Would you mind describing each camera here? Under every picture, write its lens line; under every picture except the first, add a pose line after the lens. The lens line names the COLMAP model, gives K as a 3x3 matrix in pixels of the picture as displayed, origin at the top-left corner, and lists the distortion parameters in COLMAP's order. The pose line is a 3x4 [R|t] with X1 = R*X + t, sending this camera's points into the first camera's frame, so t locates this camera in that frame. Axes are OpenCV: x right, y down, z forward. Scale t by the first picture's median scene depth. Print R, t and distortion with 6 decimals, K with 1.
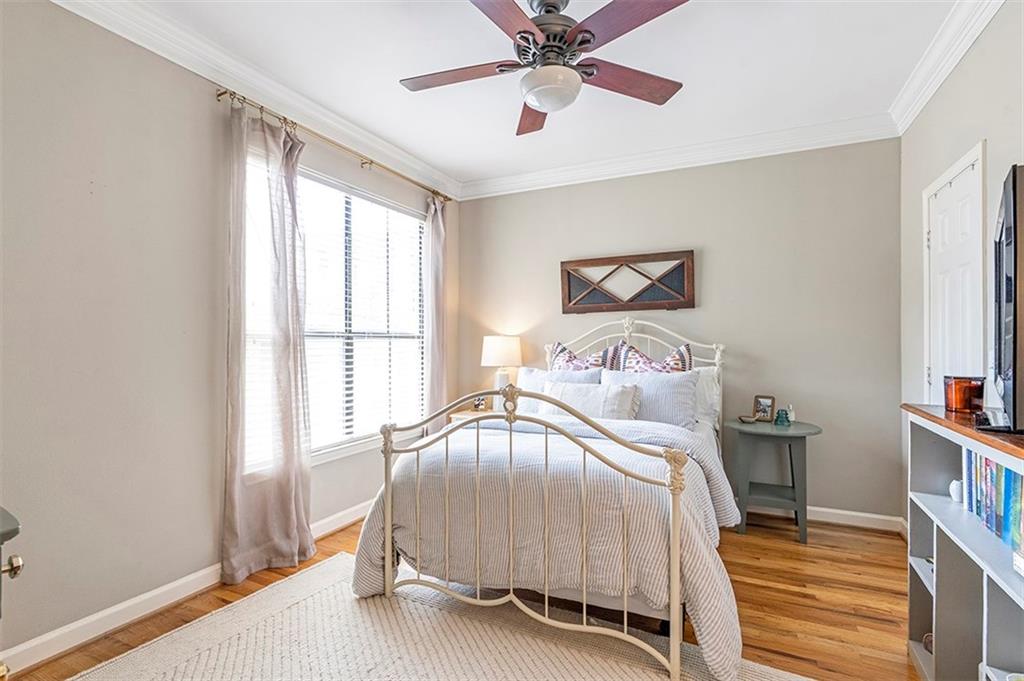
lens RADIAL K [[497.7, 0, 512.2], [0, 497.7, 342.4], [0, 0, 1]] dist [0.000120, -0.000956]
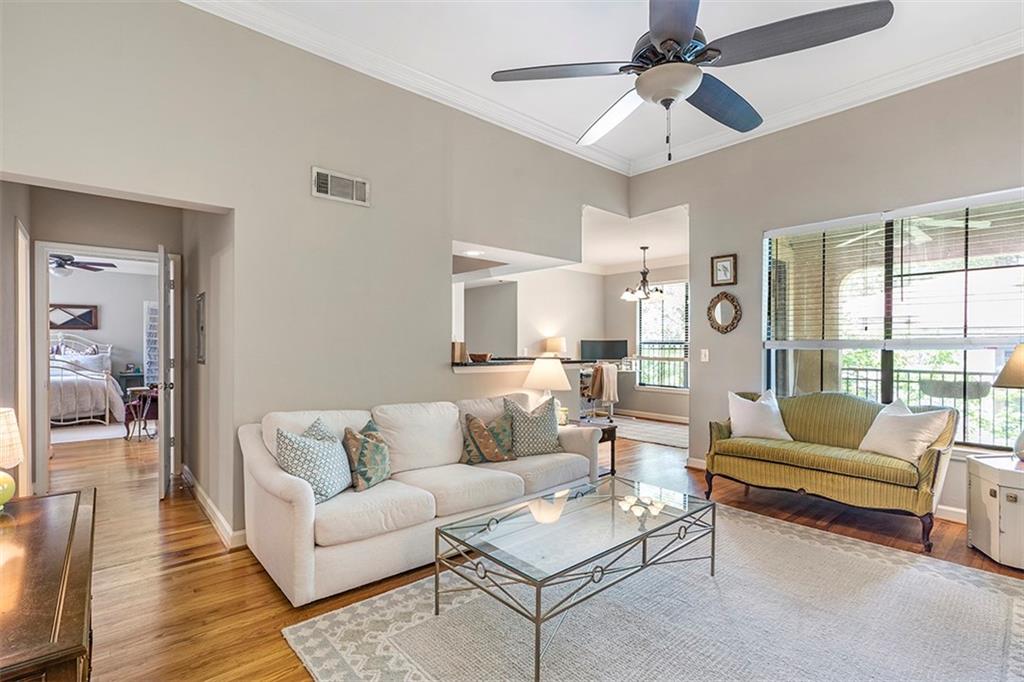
lens RADIAL K [[469.5, 0, 511.7], [0, 469.5, 343.7], [0, 0, 1]] dist [-0.002948, -0.000322]
pose [[0.393366, 0.005864, 0.919363, -0.970642], [-0.013434, 0.999910, -0.000629, -0.027405], [-0.919284, -0.012103, 0.393409, -1.815448]]
